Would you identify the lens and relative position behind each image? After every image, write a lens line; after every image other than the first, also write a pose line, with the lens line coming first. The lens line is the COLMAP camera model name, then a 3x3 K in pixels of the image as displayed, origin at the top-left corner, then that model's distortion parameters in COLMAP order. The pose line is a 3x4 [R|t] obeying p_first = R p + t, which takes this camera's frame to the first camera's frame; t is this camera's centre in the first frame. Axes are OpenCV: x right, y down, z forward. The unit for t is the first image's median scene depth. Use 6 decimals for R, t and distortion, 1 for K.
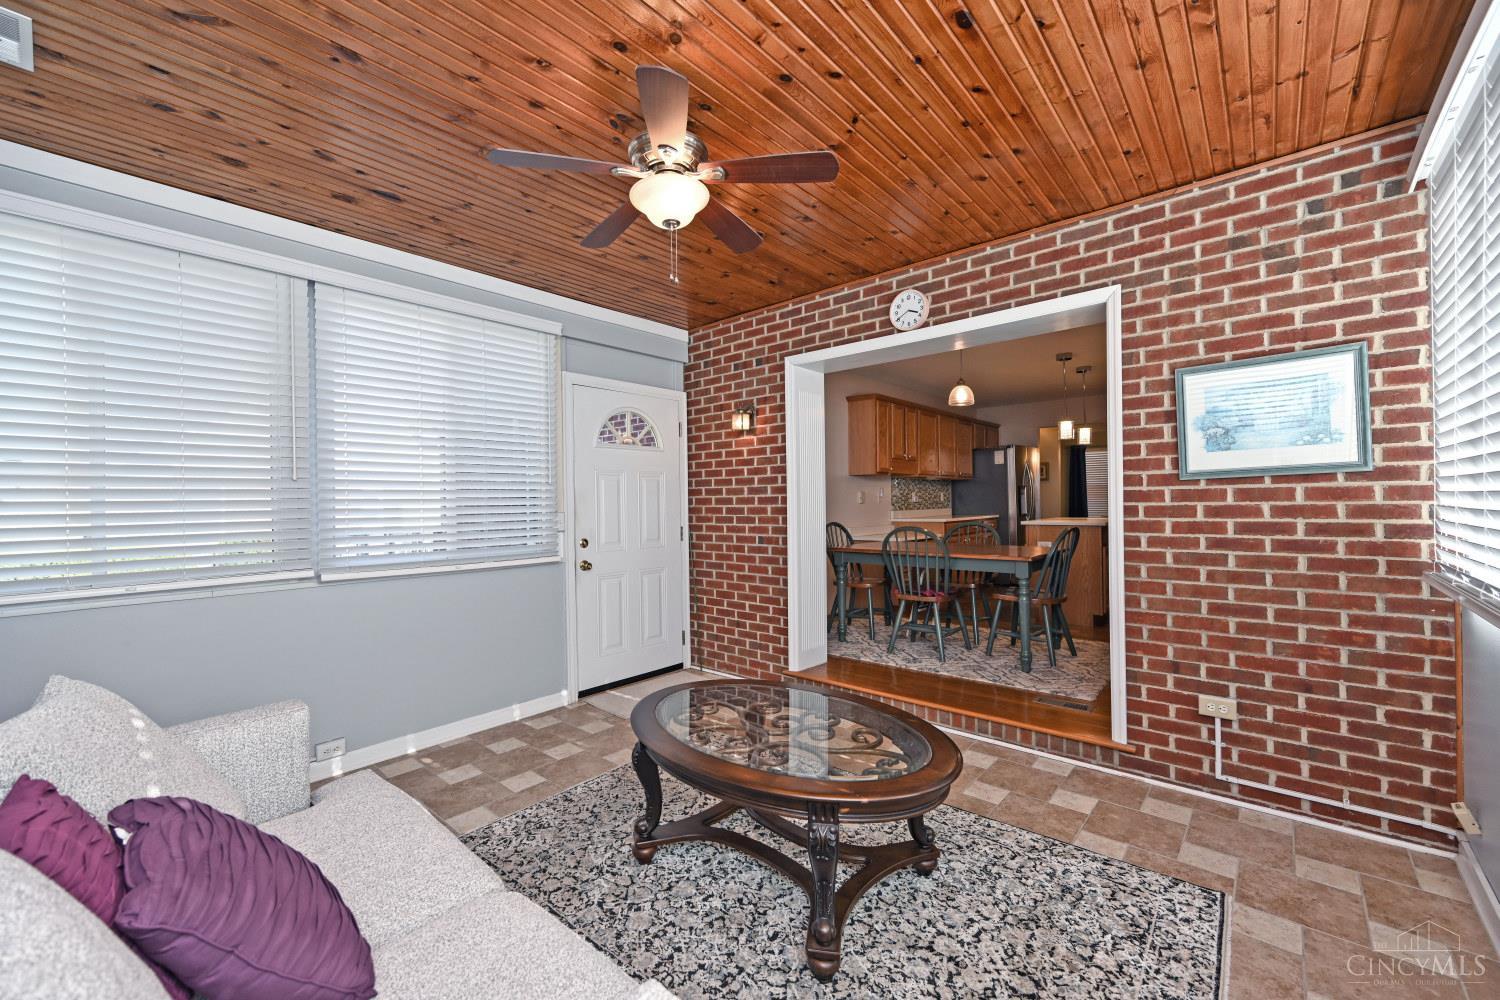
lens RADIAL K [[589.2, 0, 750.0], [0, 589.2, 500.0], [0, 0, 1]] dist [-0.002168, 0.000020]
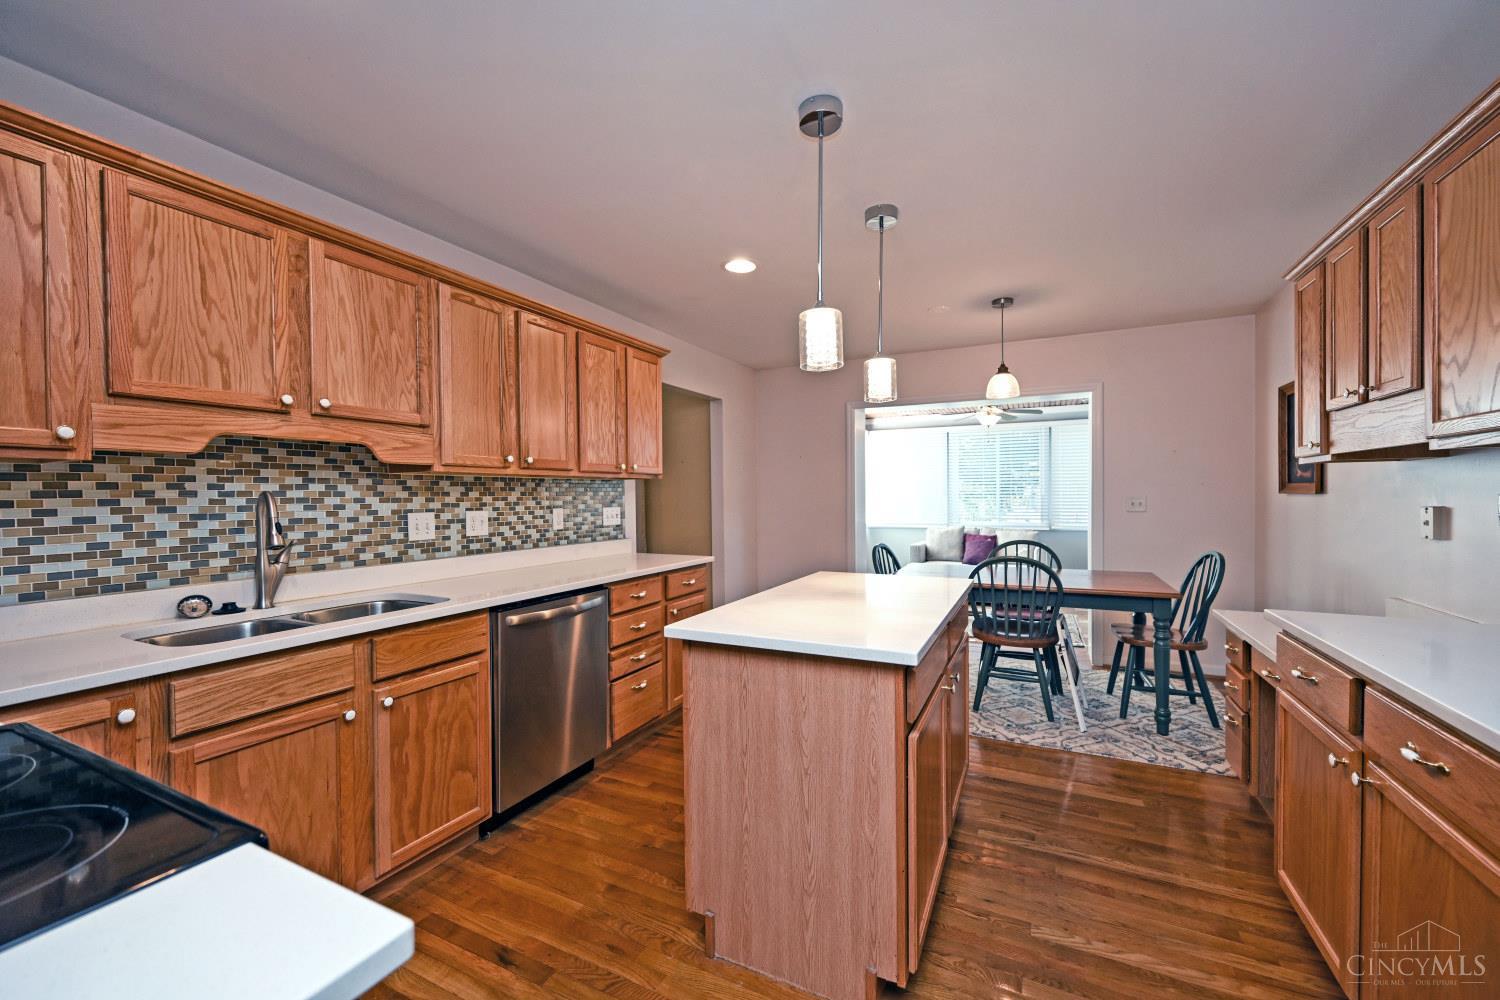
lens RADIAL K [[589.2, 0, 750.0], [0, 589.2, 500.0], [0, 0, 1]] dist [-0.002168, 0.000020]
pose [[-0.965001, 0.020659, -0.261430, 1.034818], [0.018823, 0.999777, 0.009528, -0.045128], [0.261569, 0.004274, -0.965175, 1.932301]]
